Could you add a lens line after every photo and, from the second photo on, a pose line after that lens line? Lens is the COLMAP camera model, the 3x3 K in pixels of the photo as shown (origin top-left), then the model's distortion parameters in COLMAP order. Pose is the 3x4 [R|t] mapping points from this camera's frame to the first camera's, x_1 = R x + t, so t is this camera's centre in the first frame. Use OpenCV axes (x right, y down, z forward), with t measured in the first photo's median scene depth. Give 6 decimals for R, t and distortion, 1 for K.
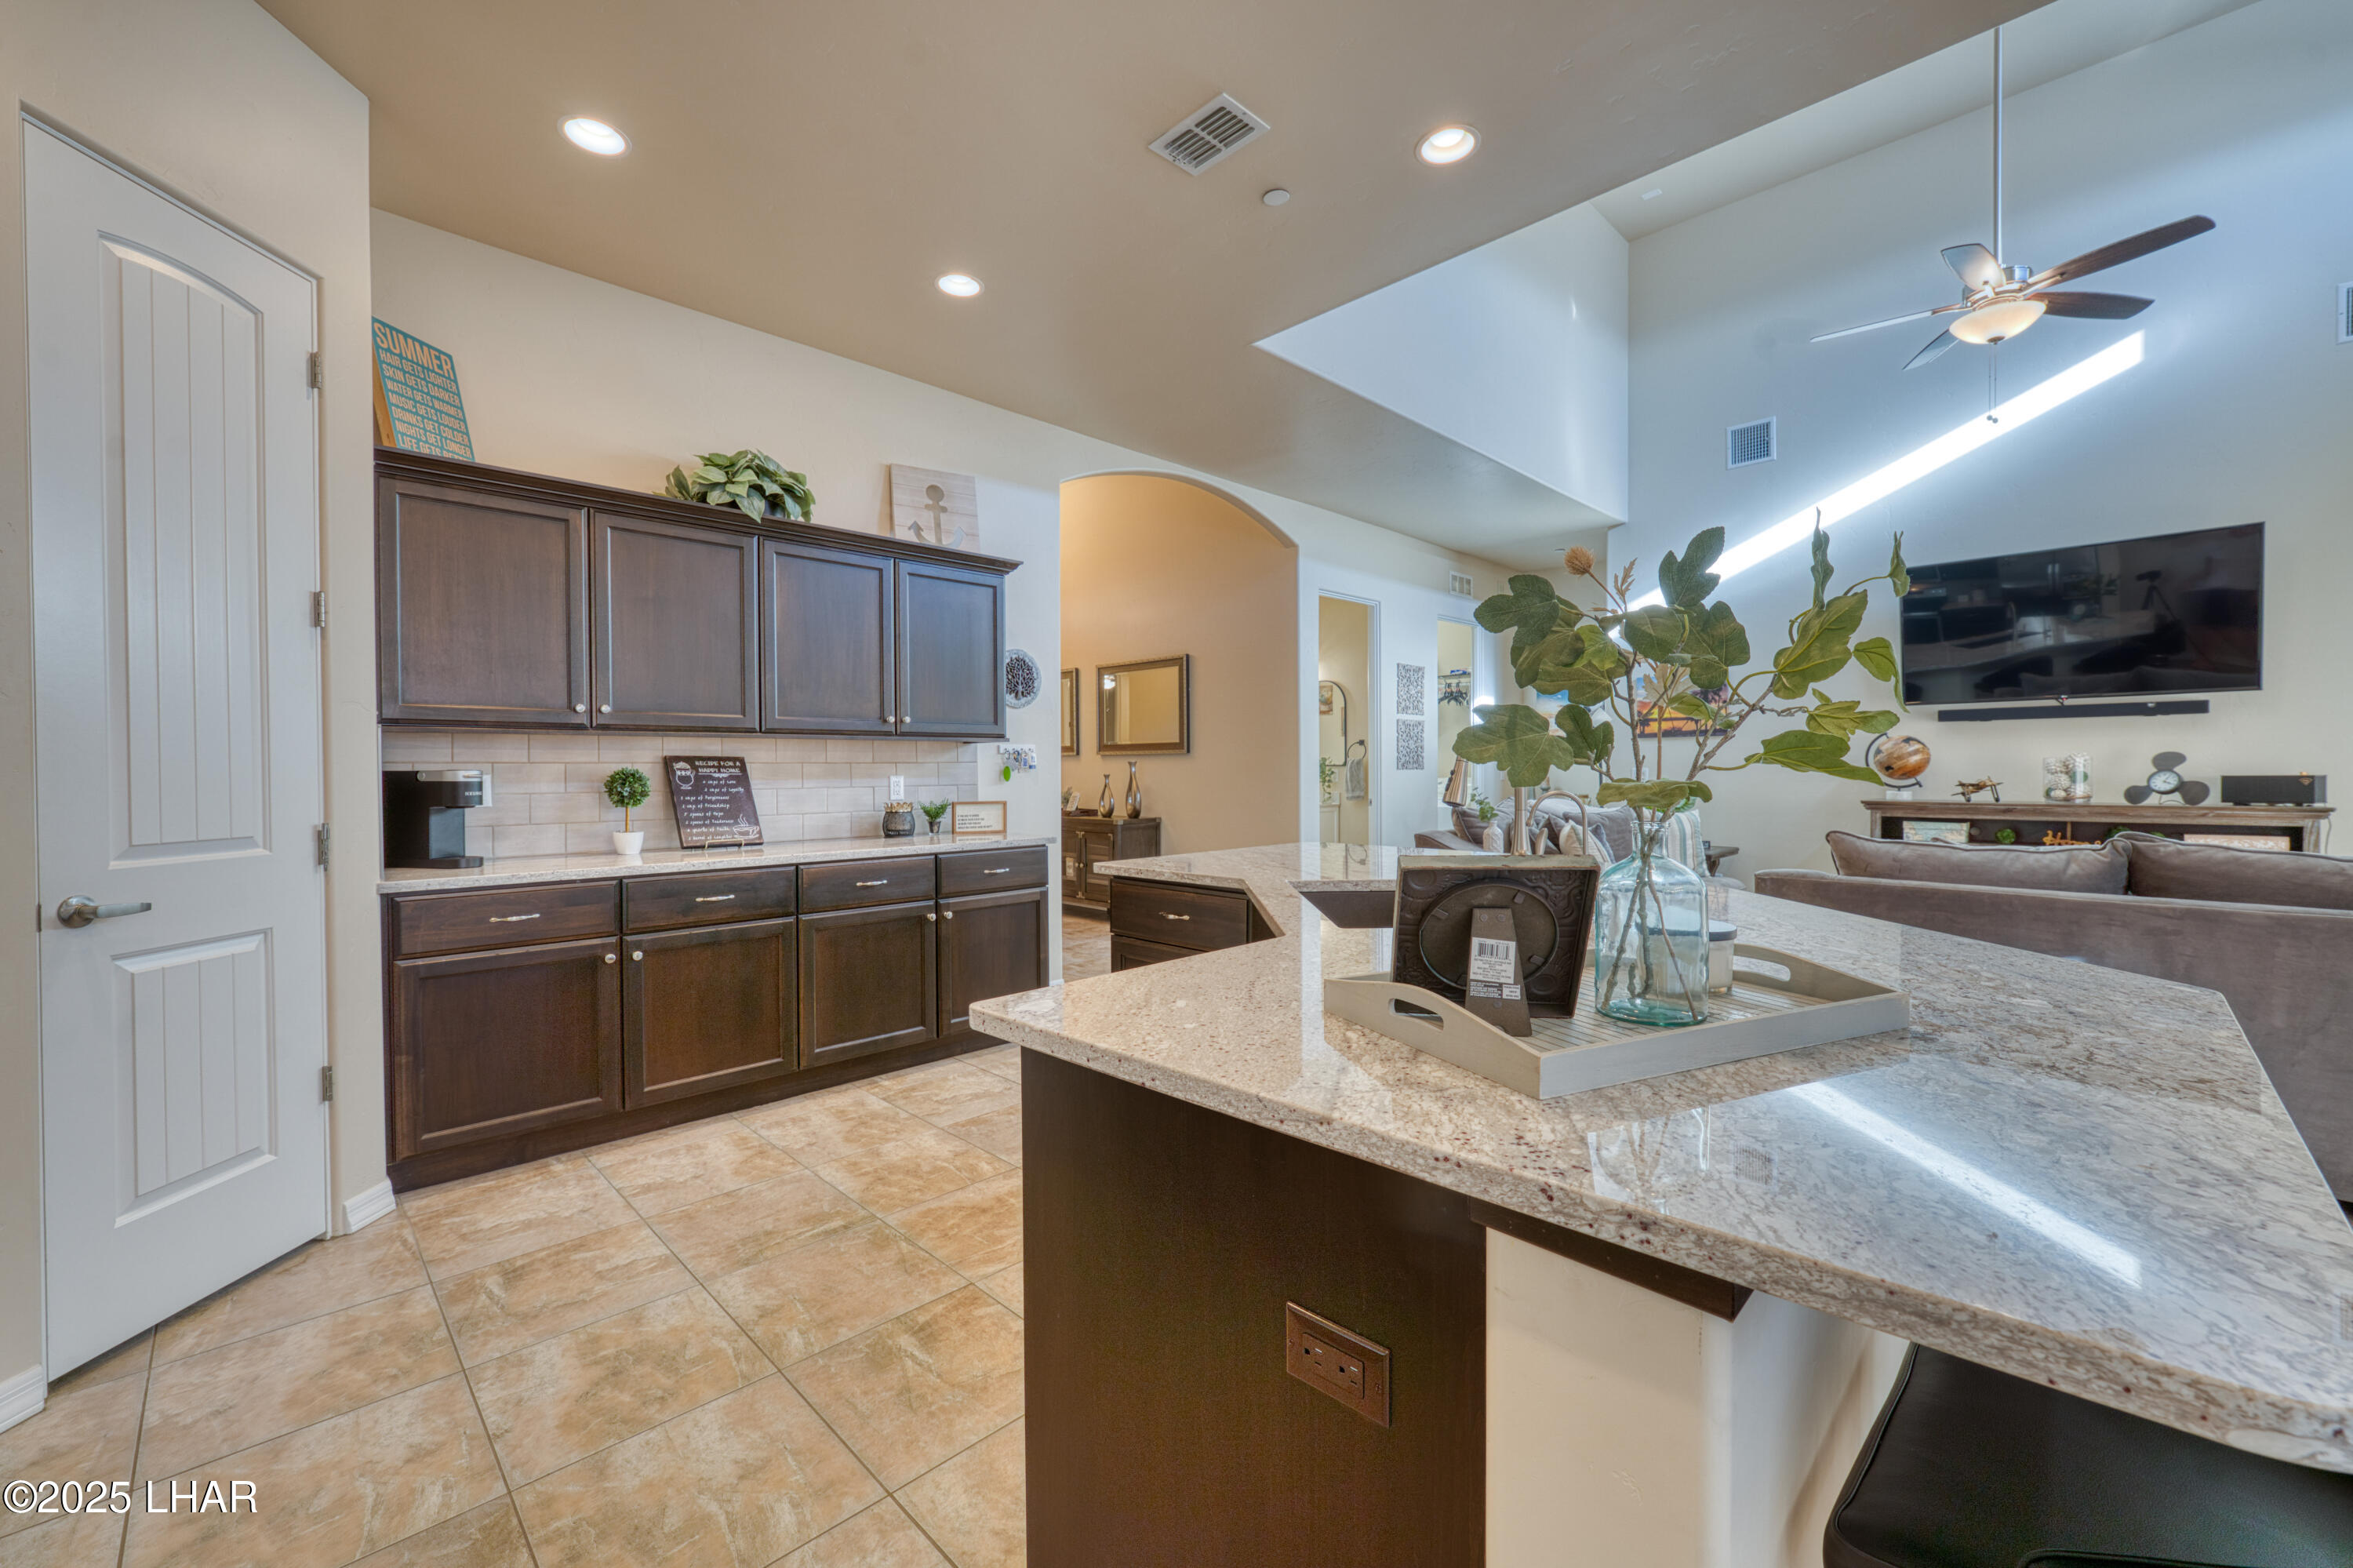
lens RADIAL K [[944.5, 0, 1162.7], [0, 944.5, 778.3], [0, 0, 1]] dist [-0.004268, 0.000834]
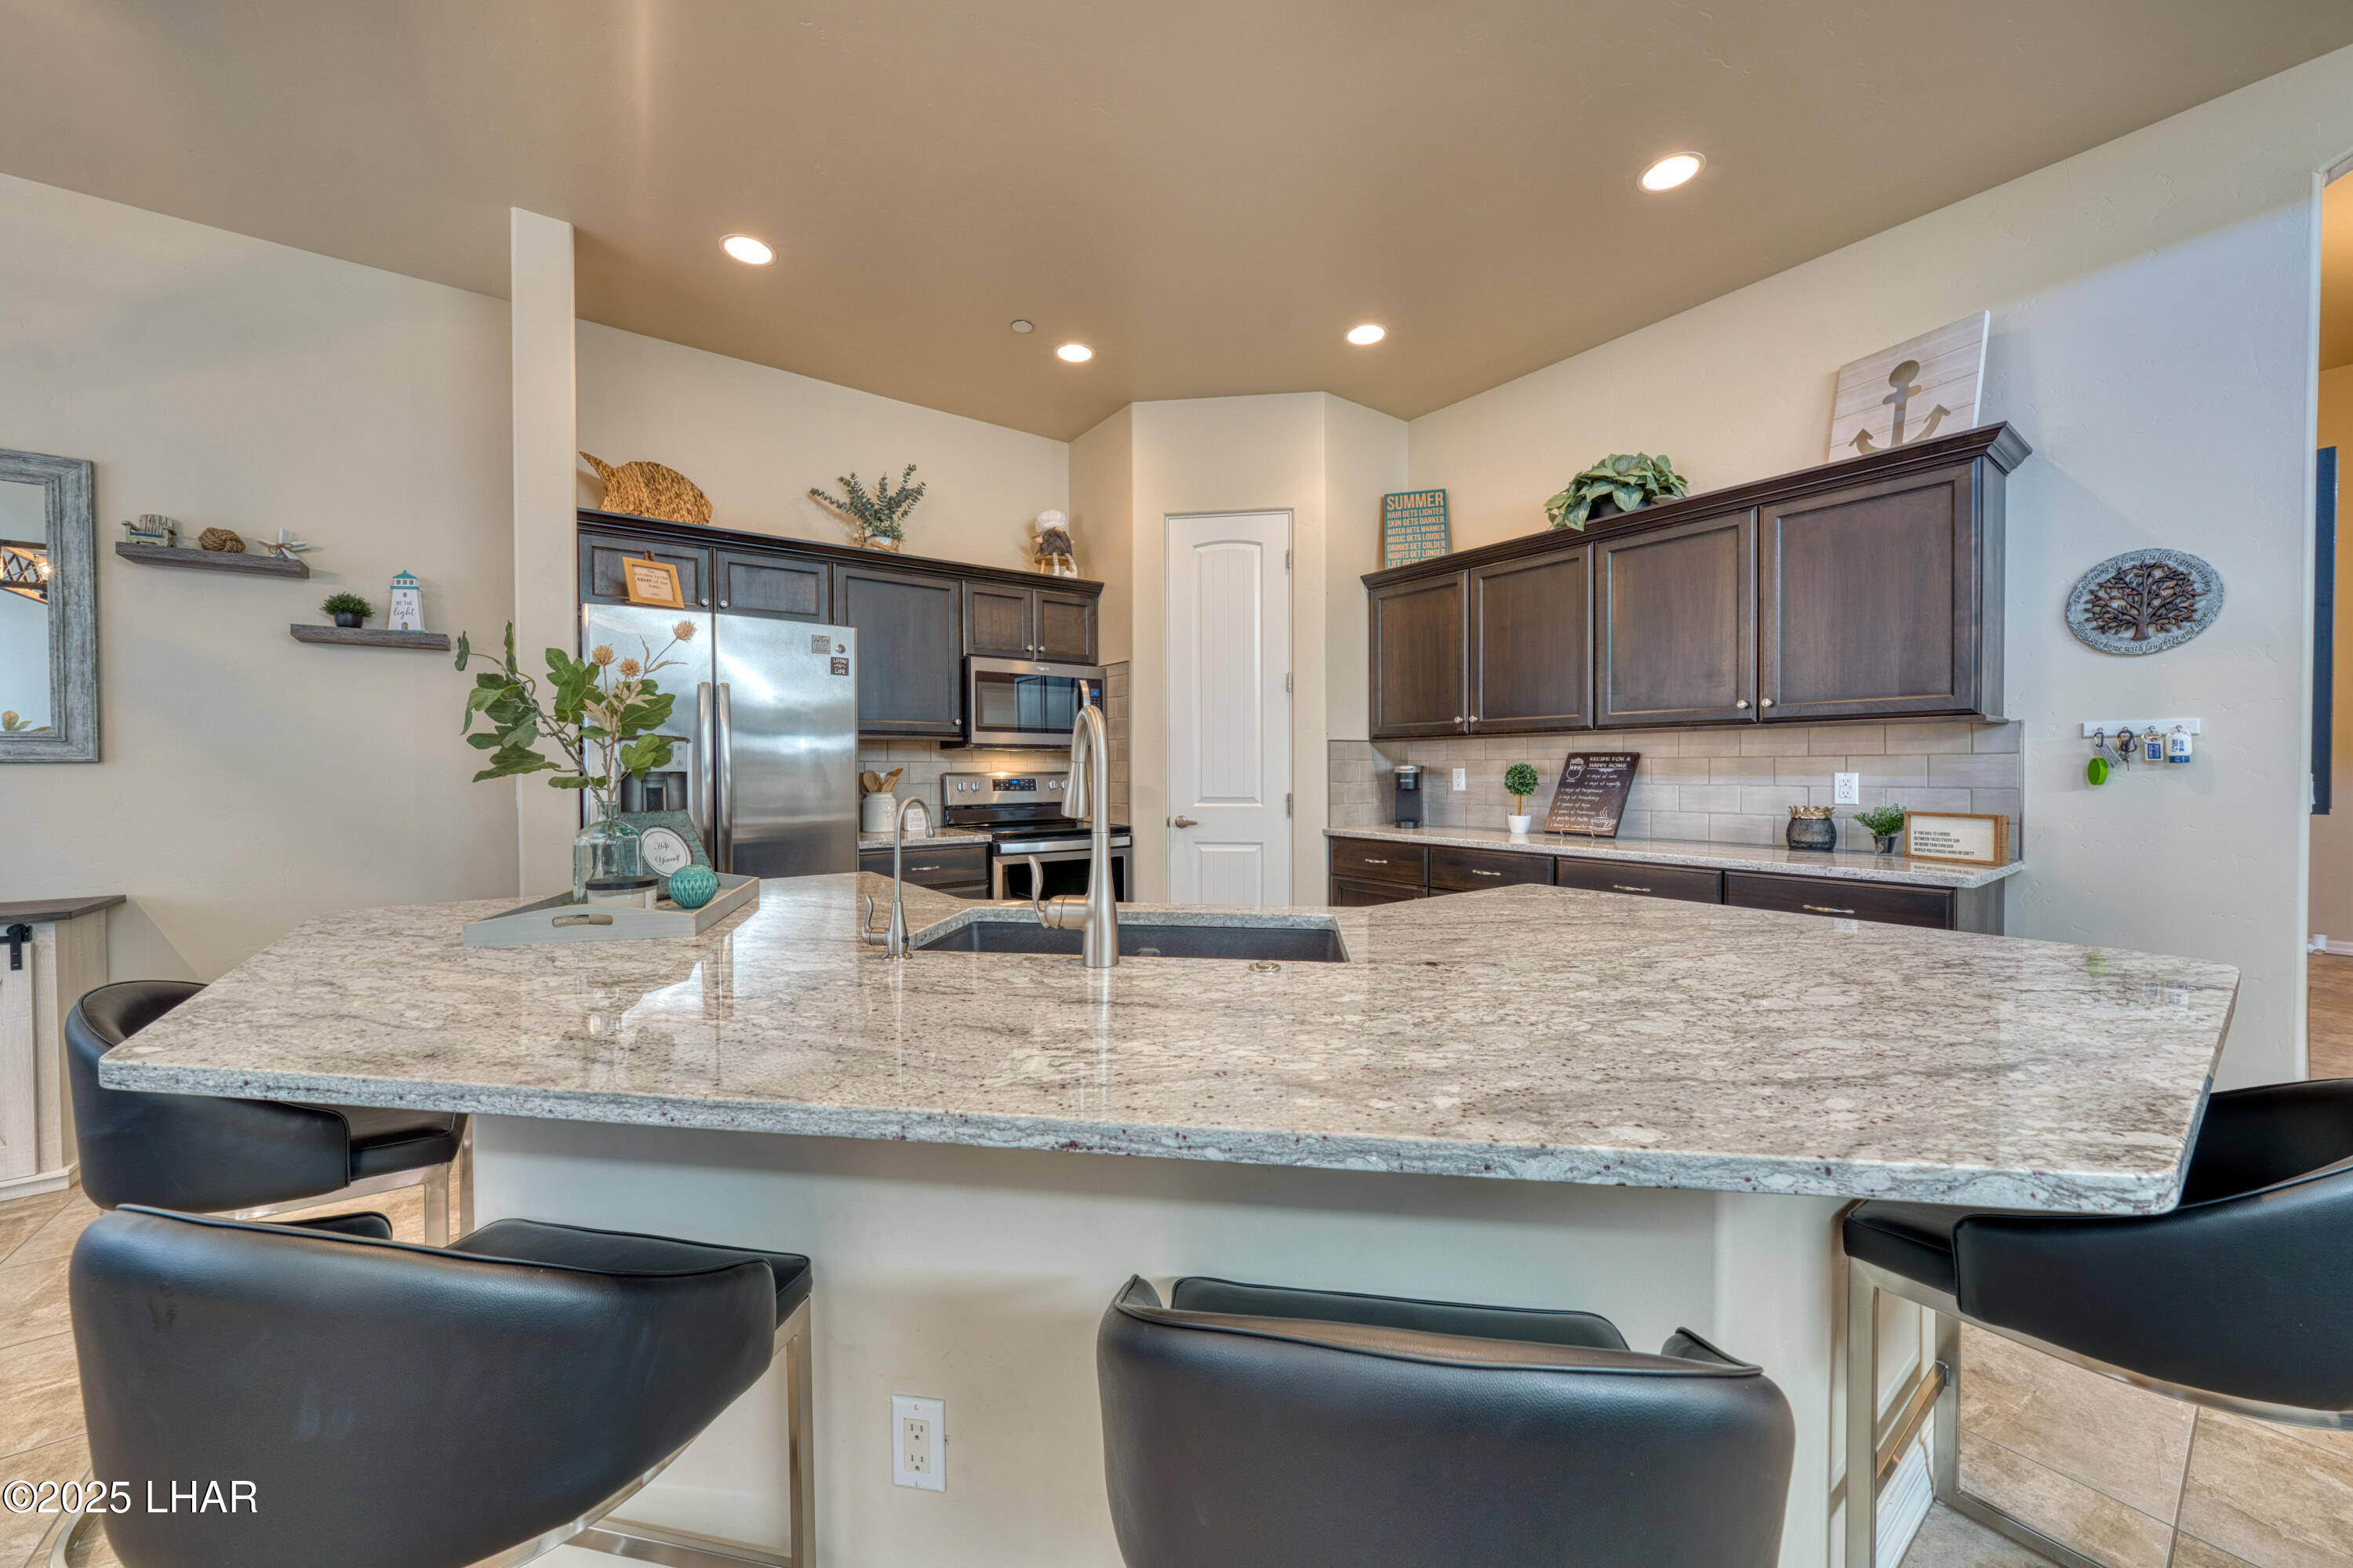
lens RADIAL K [[862.7, 0, 1172.0], [0, 862.7, 775.2], [0, 0, 1]] dist [-0.005378, 0.001032]
pose [[-0.145648, 0.013203, -0.989248, 0.434172], [-0.006369, 0.999878, 0.014282, -0.006385], [0.989316, 0.008381, -0.145546, 0.502706]]
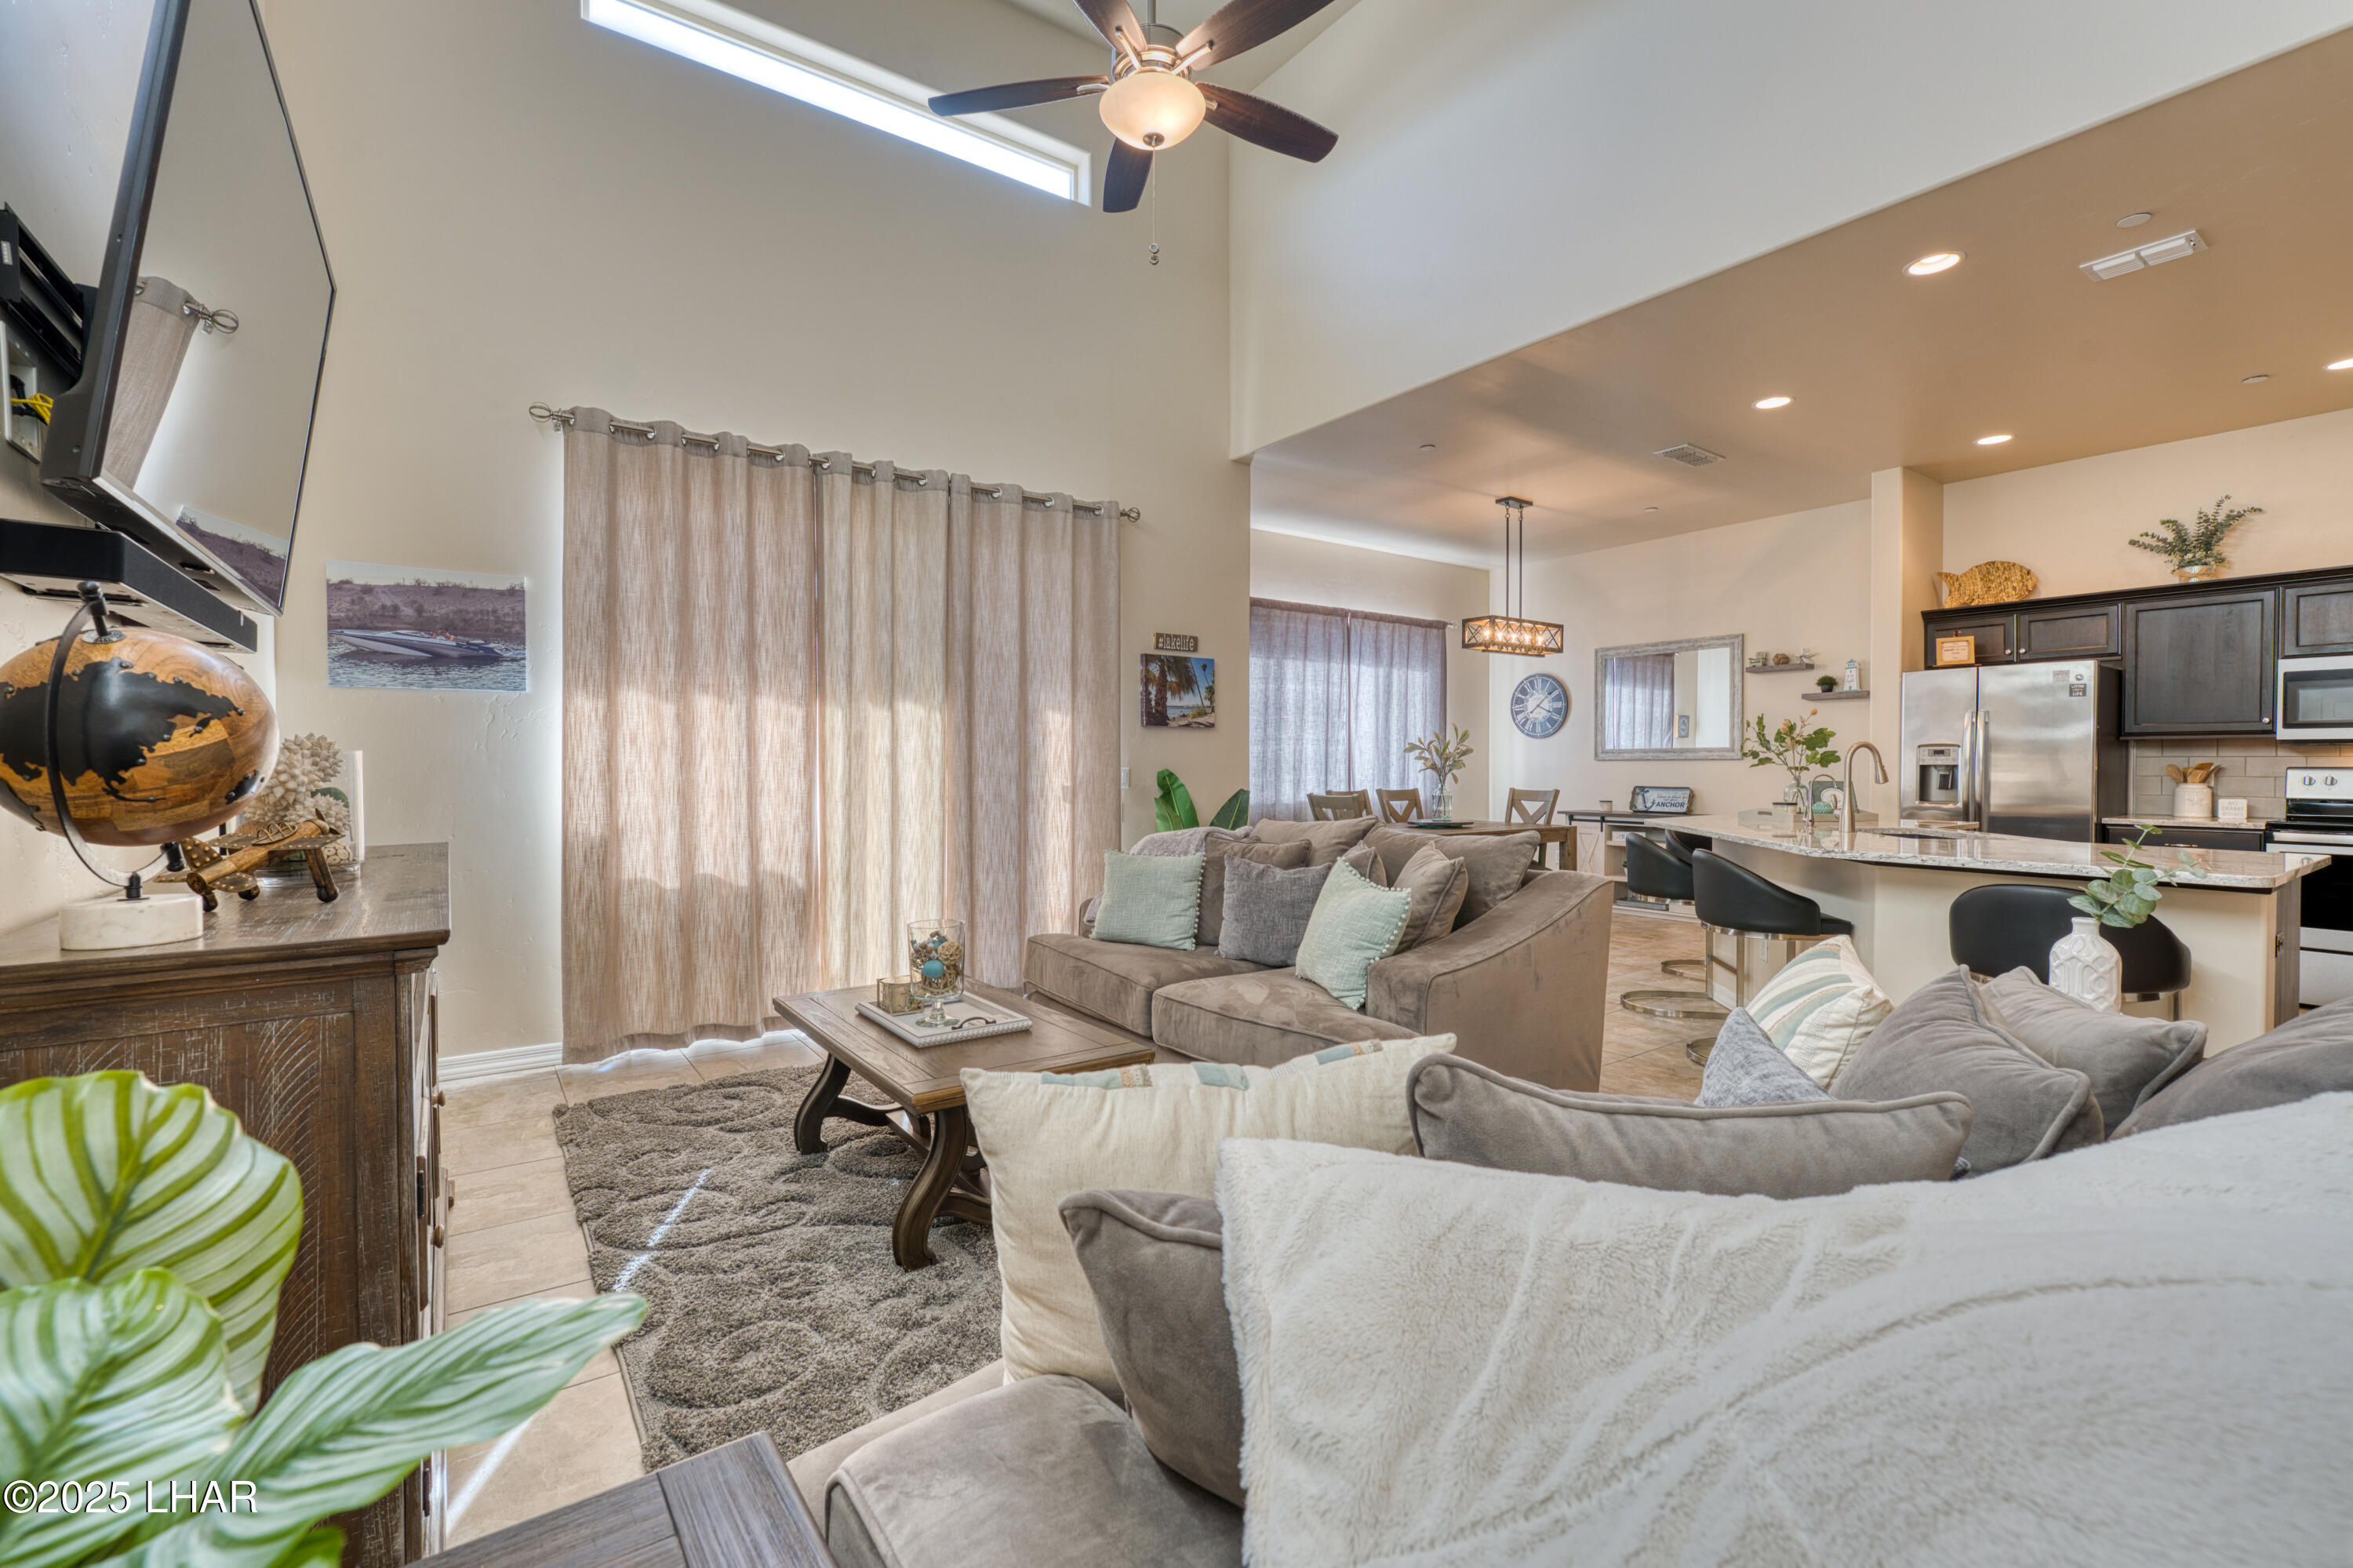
lens RADIAL K [[999.7, 0, 1160.1], [0, 999.7, 779.7], [0, 0, 1]] dist [-0.002742, 0.000521]
pose [[-0.987768, 0.004107, 0.155879, 0.637664], [0.008345, 0.999613, 0.026539, -0.019985], [-0.155710, 0.027515, -0.987420, 1.416011]]
